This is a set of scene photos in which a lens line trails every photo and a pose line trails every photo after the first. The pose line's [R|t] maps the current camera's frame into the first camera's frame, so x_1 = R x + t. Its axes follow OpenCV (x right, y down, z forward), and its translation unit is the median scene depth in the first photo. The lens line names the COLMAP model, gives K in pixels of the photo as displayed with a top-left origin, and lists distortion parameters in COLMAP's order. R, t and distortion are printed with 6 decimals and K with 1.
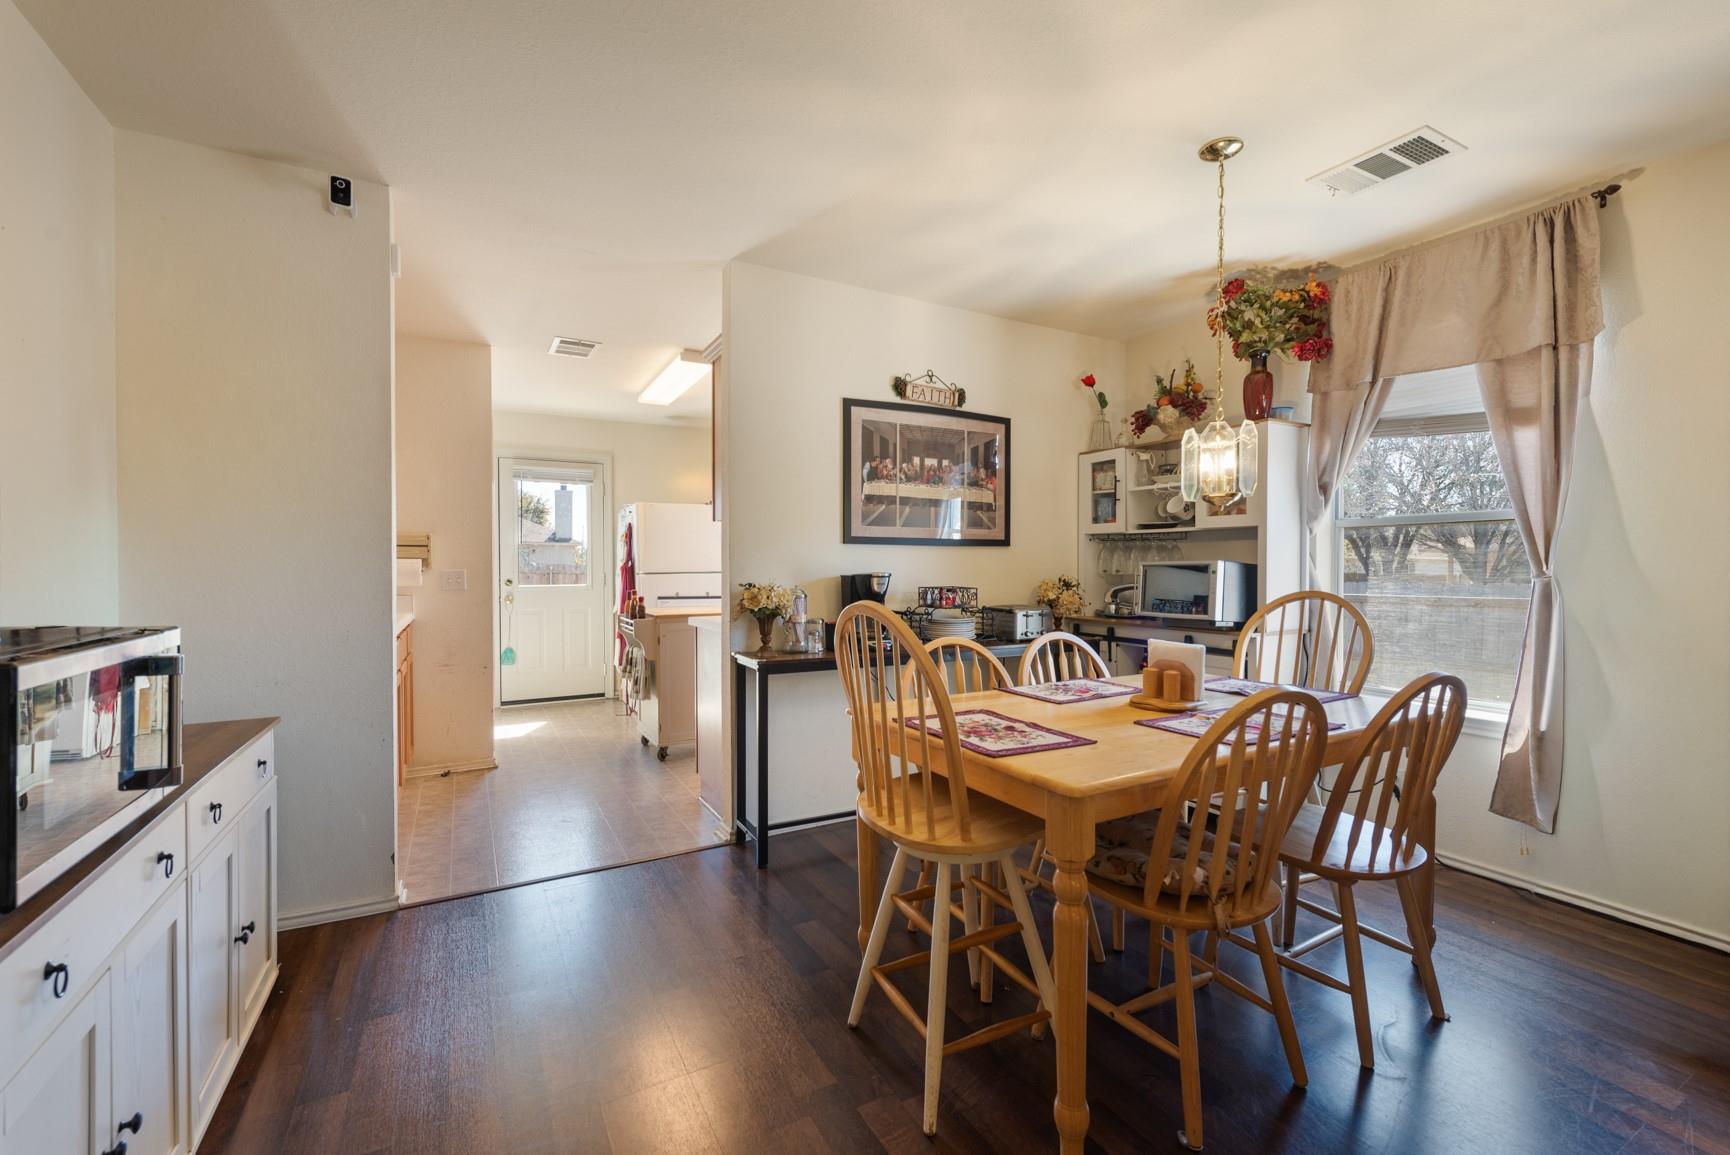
lens RADIAL K [[690.0, 0, 878.0], [0, 690.0, 580.0], [0, 0, 1]] dist [0.011746, -0.006148]
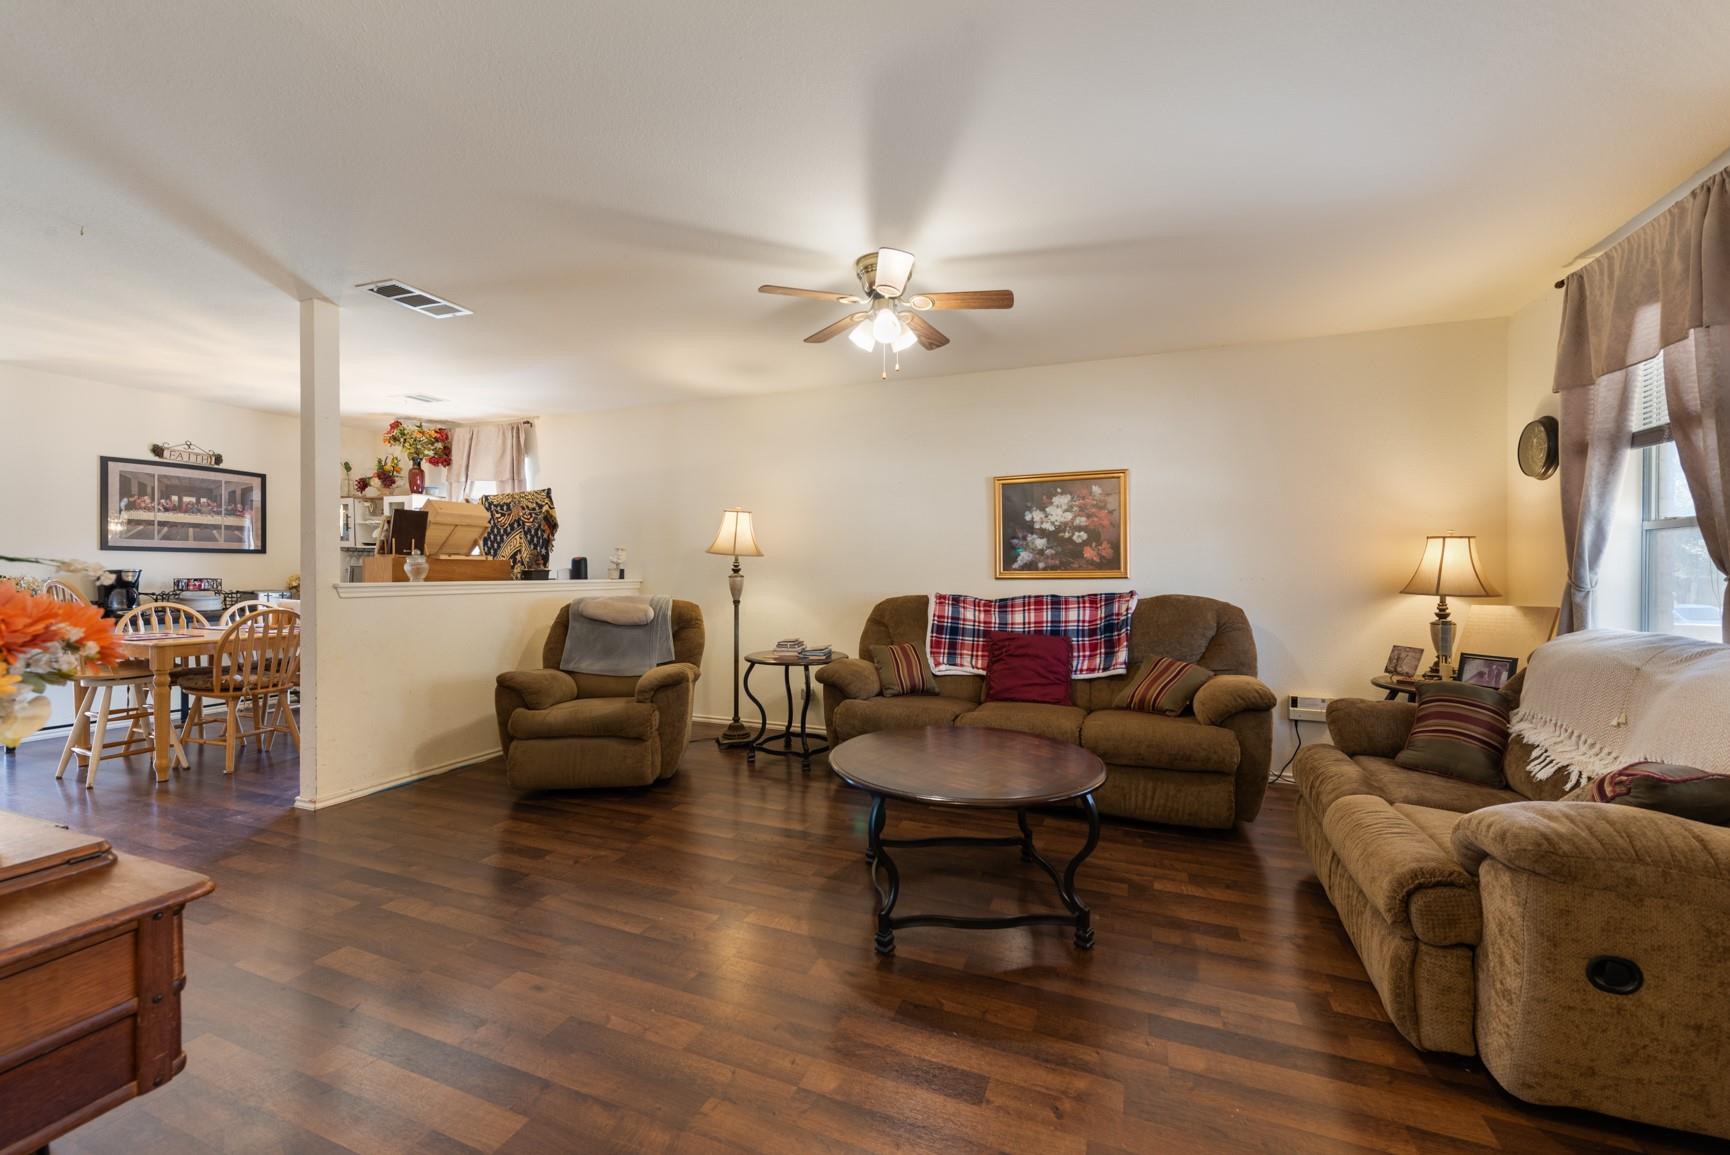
lens RADIAL K [[671.3, 0, 867.7], [0, 671.3, 581.5], [0, 0, 1]] dist [0.001163, -0.000012]
pose [[0.775279, -0.002606, 0.631614, 0.317996], [0.005148, 0.999984, -0.002193, 0.028587], [-0.631599, 0.004952, 0.775280, -1.202875]]
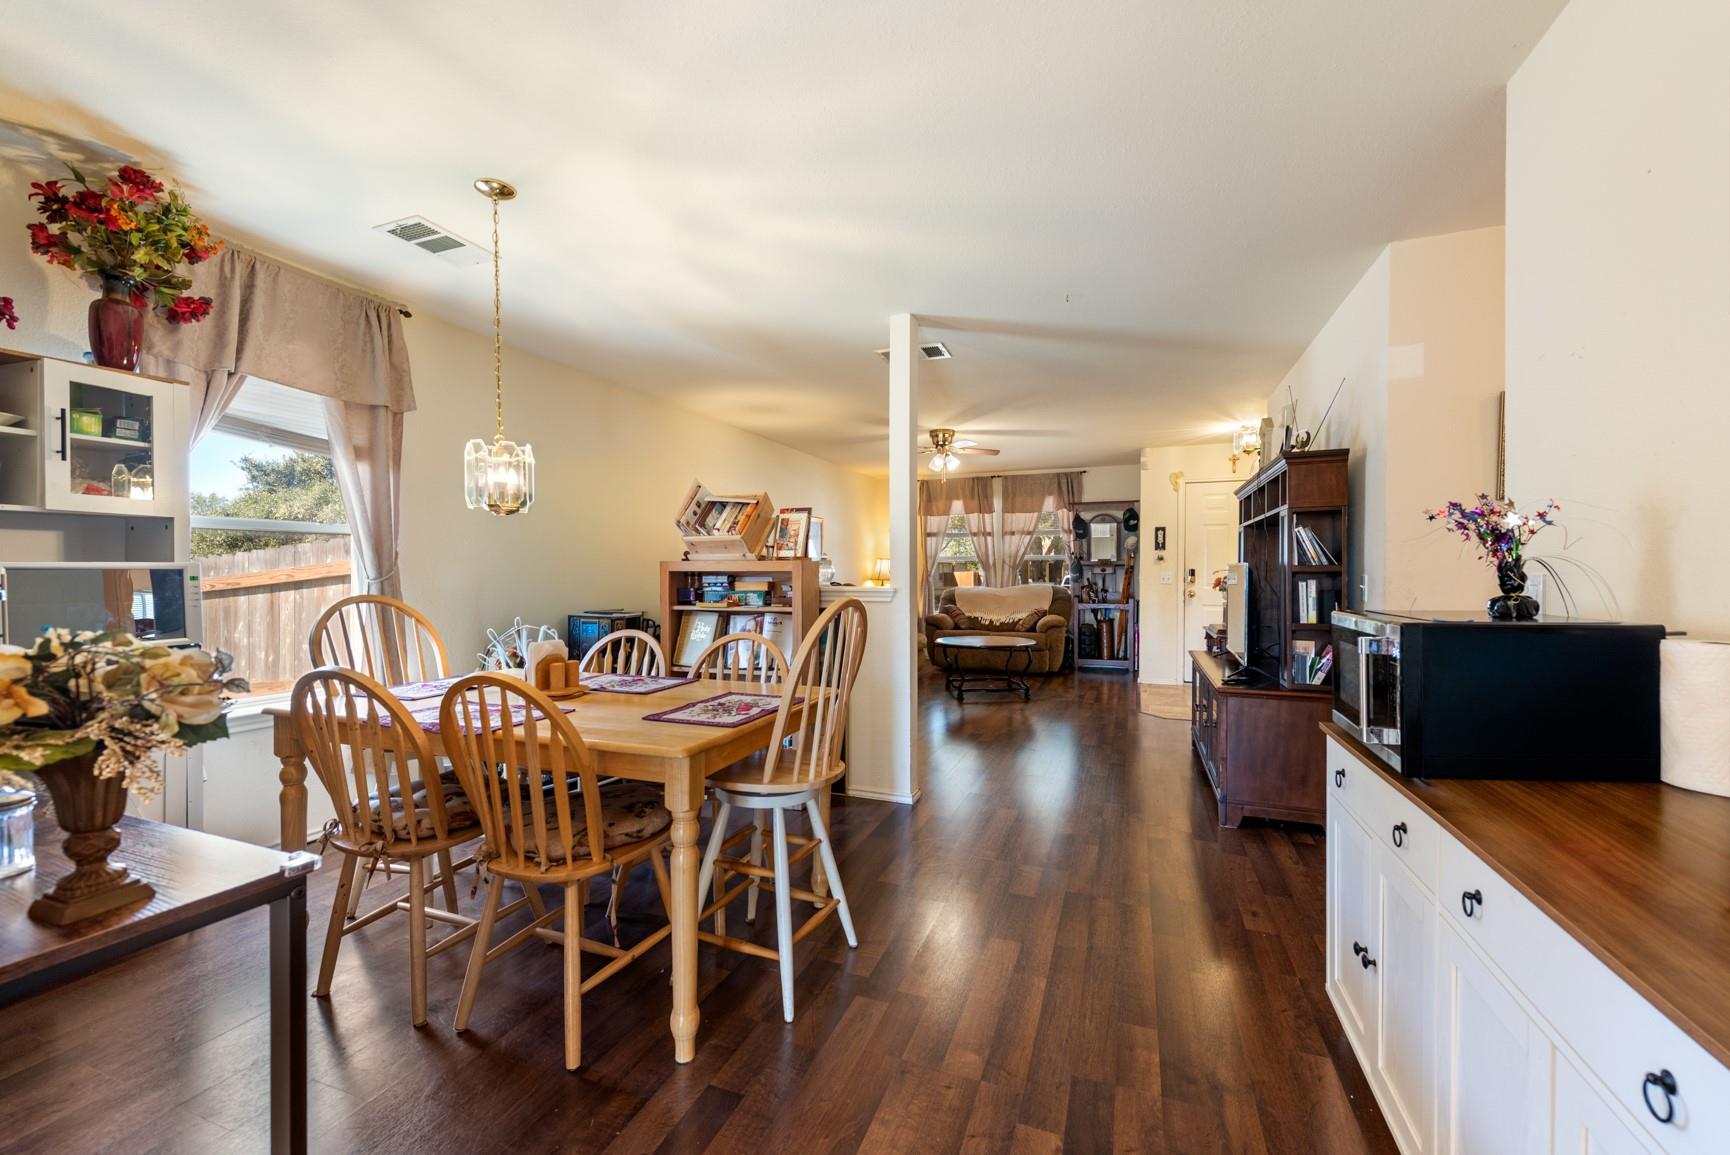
lens RADIAL K [[671.3, 0, 867.7], [0, 671.3, 581.5], [0, 0, 1]] dist [0.001163, -0.000012]
pose [[-0.610168, -0.003159, 0.792266, -0.455793], [0.021443, 0.999560, 0.020500, -0.006705], [-0.791982, 0.029496, -0.609832, 0.769033]]
